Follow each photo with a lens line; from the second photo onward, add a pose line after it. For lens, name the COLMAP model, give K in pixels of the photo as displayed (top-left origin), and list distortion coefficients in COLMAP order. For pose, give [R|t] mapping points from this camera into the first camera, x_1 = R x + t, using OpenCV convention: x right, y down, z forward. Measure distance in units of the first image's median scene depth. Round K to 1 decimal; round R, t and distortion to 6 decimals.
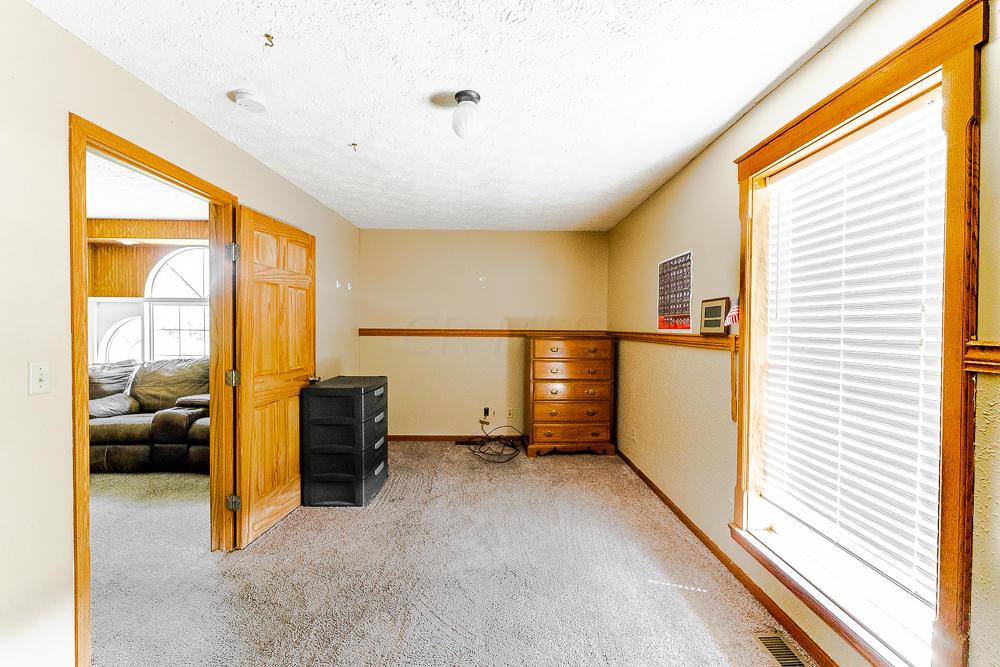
lens RADIAL K [[403.5, 0, 502.2], [0, 403.5, 333.9], [0, 0, 1]] dist [0.002976, 0.000478]
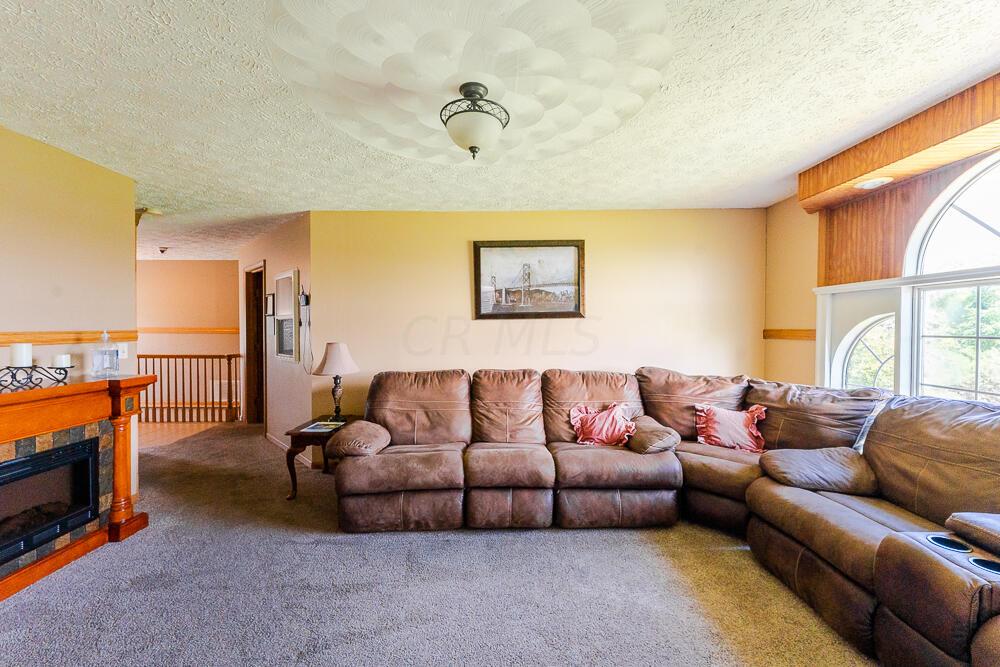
lens RADIAL K [[403.5, 0, 504.5], [0, 403.5, 331.8], [0, 0, 1]] dist [0.002976, 0.000478]
pose [[0.002521, 0.002087, -0.999995, -0.366419], [-0.021939, 0.999757, 0.002031, -0.006050], [0.999756, 0.021933, 0.002566, 0.501862]]
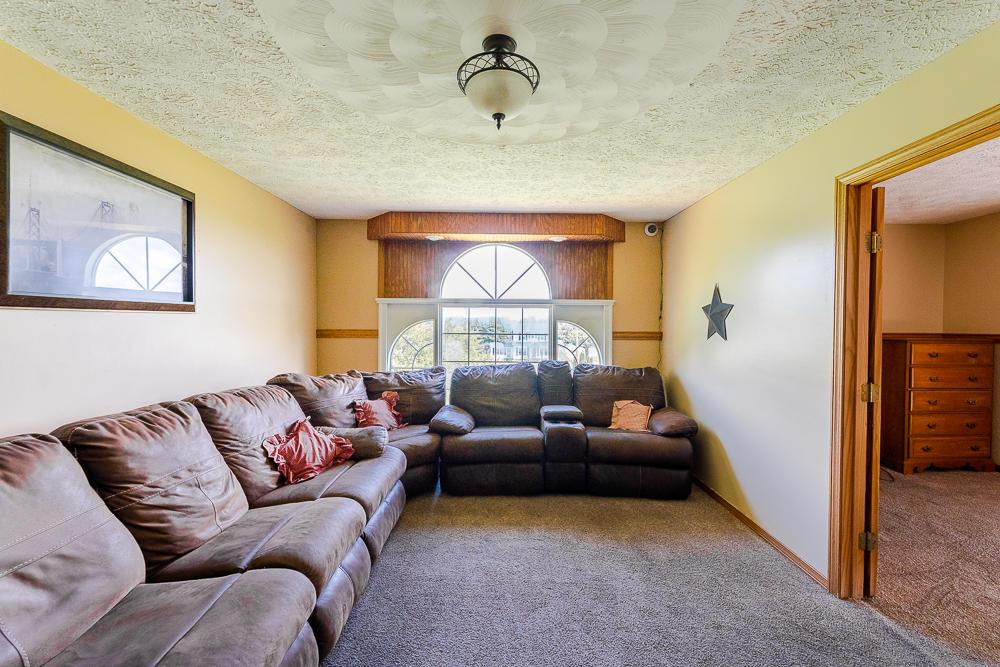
lens RADIAL K [[403.5, 0, 503.4], [0, 403.5, 334.2], [0, 0, 1]] dist [0.002976, 0.000478]
pose [[0.999969, -0.002323, 0.007512, -0.809618], [0.002379, 0.999970, -0.007406, -0.002400], [-0.007495, 0.007423, 0.999944, 0.095433]]
